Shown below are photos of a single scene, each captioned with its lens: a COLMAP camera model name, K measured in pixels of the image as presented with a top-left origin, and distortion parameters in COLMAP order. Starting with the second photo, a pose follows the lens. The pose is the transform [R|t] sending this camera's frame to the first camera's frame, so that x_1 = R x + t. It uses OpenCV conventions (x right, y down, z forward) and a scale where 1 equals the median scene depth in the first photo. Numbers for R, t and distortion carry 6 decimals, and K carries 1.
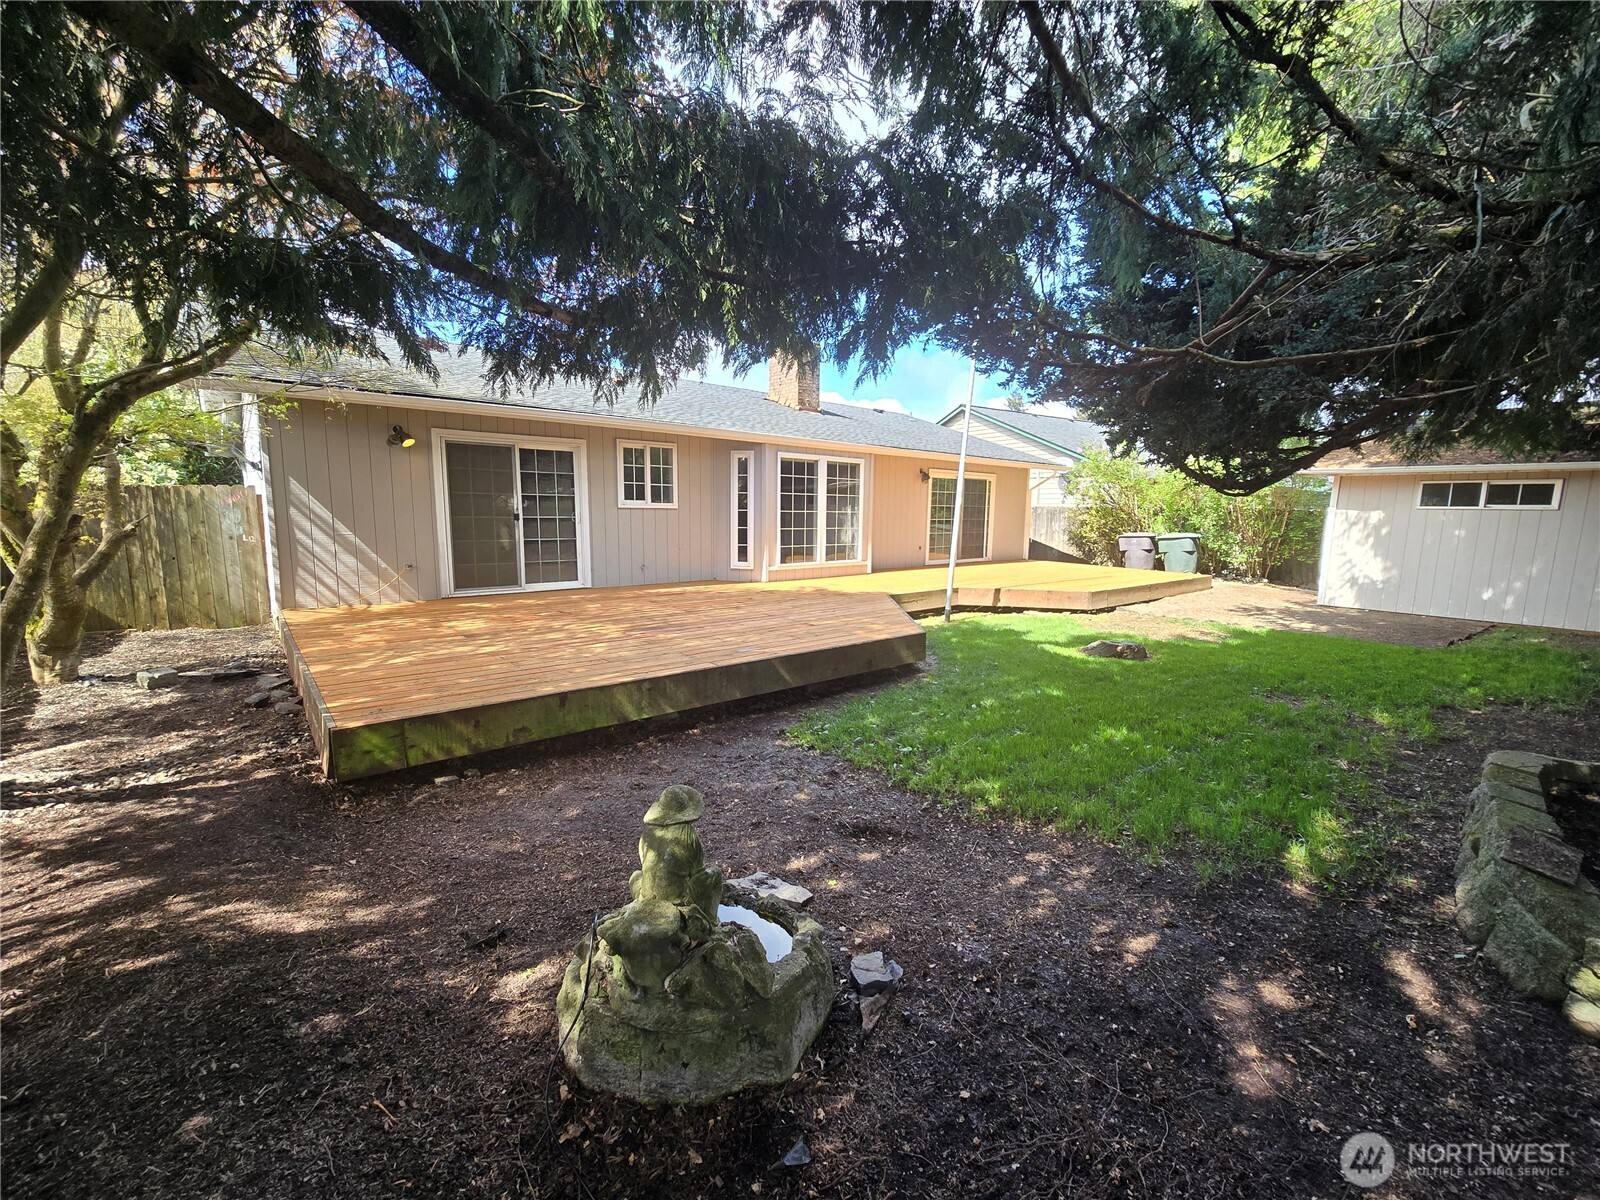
lens RADIAL K [[652.4, 0, 798.9], [0, 652.4, 600.7], [0, 0, 1]] dist [-0.002871, -0.000678]
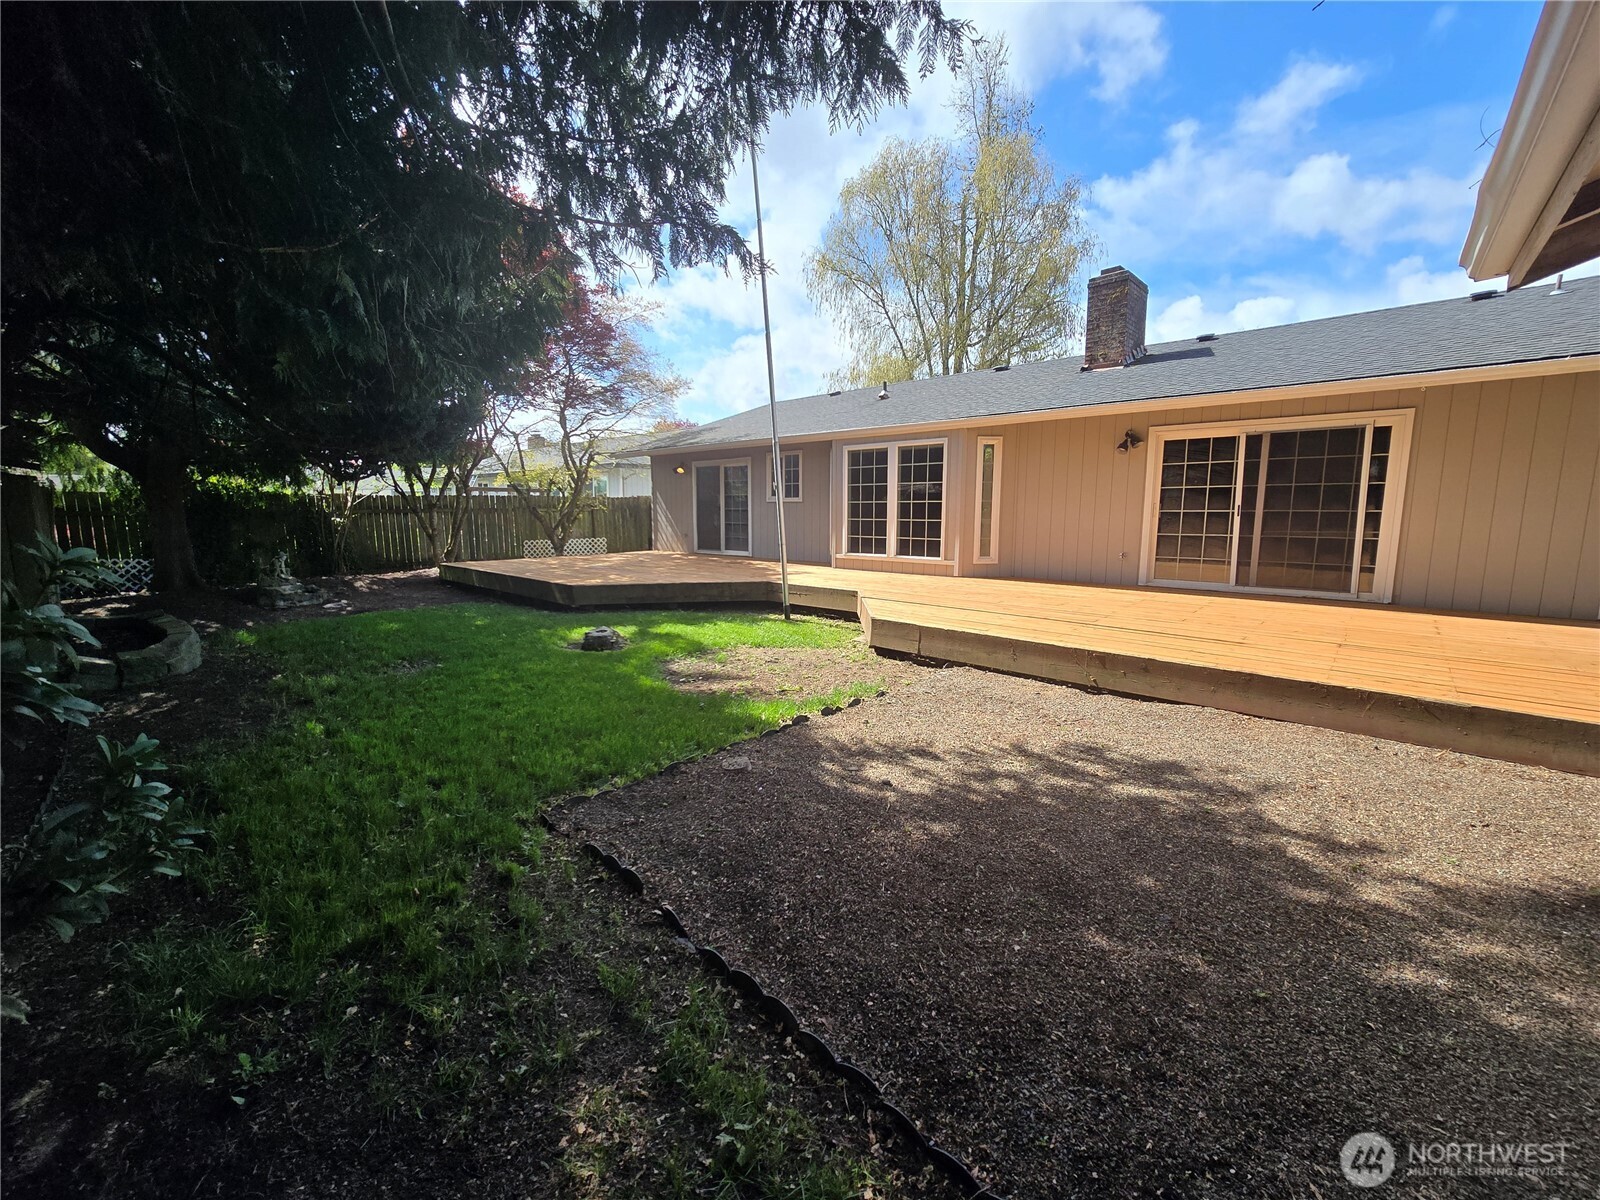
lens RADIAL K [[652.4, 0, 798.9], [0, 652.4, 600.7], [0, 0, 1]] dist [-0.002871, -0.000678]
pose [[0.156573, 0.130399, -0.979020, 0.963224], [-0.129280, 0.985424, 0.110576, -0.084501], [0.979169, 0.109254, 0.171149, 0.735441]]
